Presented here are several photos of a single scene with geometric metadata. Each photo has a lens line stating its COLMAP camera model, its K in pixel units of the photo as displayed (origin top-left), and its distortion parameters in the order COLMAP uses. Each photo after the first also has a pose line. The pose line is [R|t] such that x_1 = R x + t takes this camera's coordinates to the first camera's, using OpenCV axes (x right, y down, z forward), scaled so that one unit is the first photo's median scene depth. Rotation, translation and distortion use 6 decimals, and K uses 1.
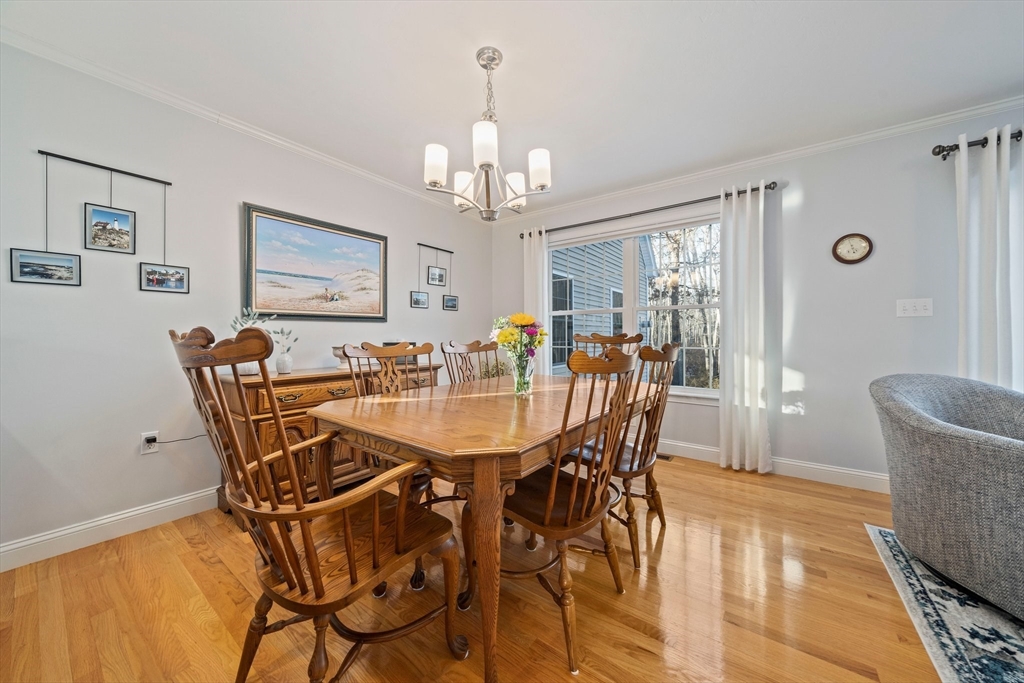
lens RADIAL K [[356.4, 0, 515.2], [0, 356.4, 337.7], [0, 0, 1]] dist [-0.000325, -0.000100]
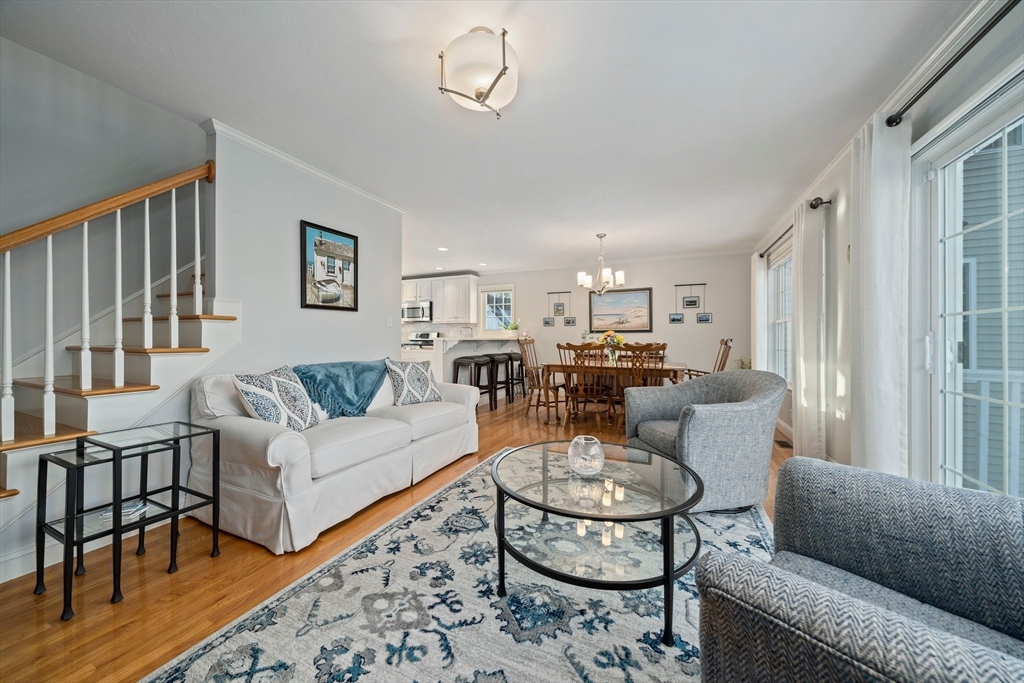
lens RADIAL K [[356.4, 0, 515.2], [0, 356.4, 337.7], [0, 0, 1]] dist [-0.000325, -0.000100]
pose [[0.204427, -0.000667, -0.978882, 1.641791], [-0.012481, 0.999917, -0.003288, -0.001316], [0.978802, 0.012889, 0.204401, -0.115234]]
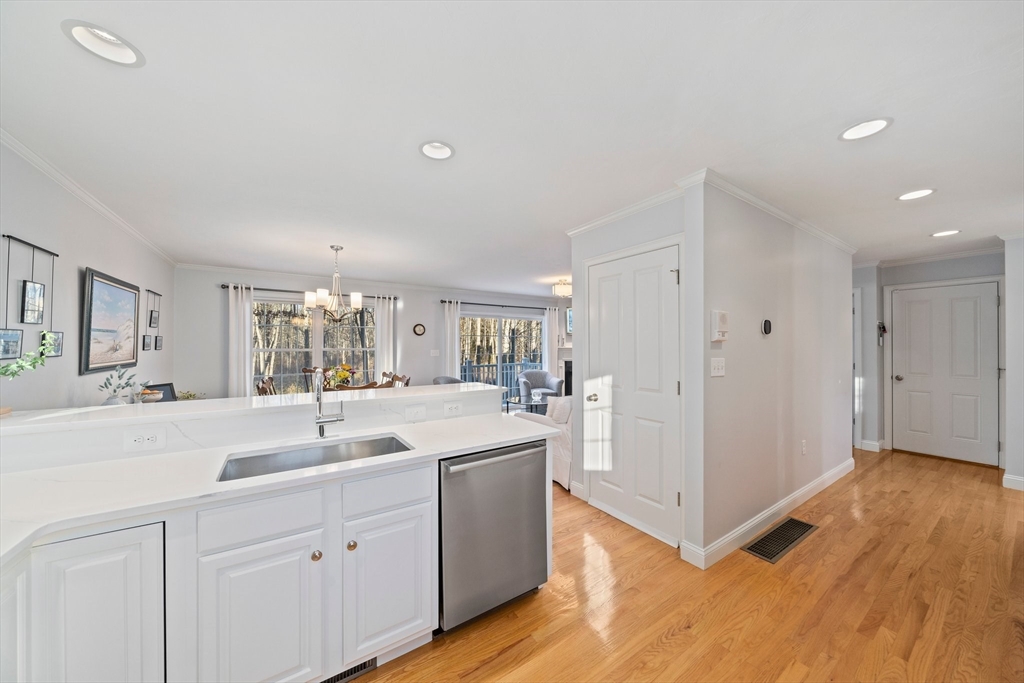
lens RADIAL K [[346.7, 0, 509.6], [0, 346.7, 346.6], [0, 0, 1]] dist [-0.000332, -0.000033]
pose [[0.365195, 0.002301, 0.930928, -1.137692], [0.004747, 0.999979, -0.004334, -0.117546], [-0.930919, 0.006002, 0.365176, -0.502098]]
